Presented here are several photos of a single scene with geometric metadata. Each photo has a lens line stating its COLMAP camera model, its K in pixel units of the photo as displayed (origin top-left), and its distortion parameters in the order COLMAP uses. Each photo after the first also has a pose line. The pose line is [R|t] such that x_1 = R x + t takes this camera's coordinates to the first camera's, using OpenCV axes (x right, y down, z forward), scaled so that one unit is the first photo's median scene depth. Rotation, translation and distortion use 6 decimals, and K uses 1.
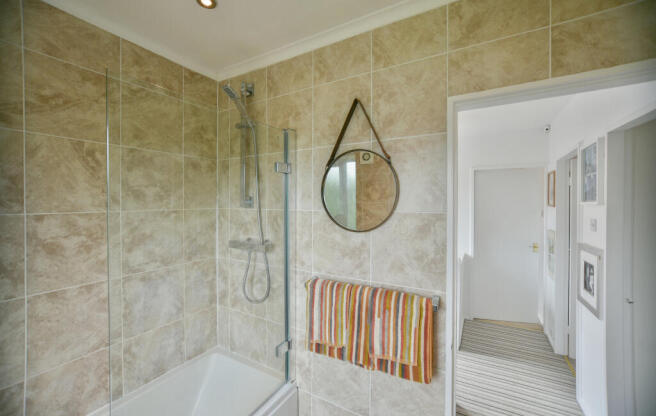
lens RADIAL K [[269.5, 0, 328.5], [0, 269.5, 204.3], [0, 0, 1]] dist [0.000084, 0.000529]
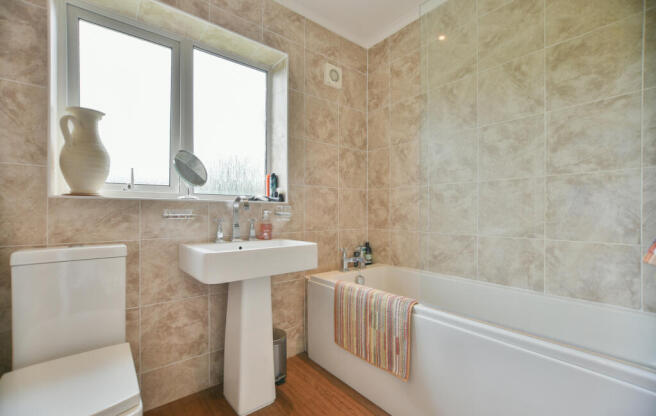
lens RADIAL K [[269.5, 0, 328.4], [0, 269.5, 210.5], [0, 0, 1]] dist [0.000084, 0.000529]
pose [[-0.334136, -0.002169, -0.942522, 0.461039], [-0.011683, 0.999930, 0.001841, 0.397747], [0.942452, 0.011627, -0.334138, 0.554161]]
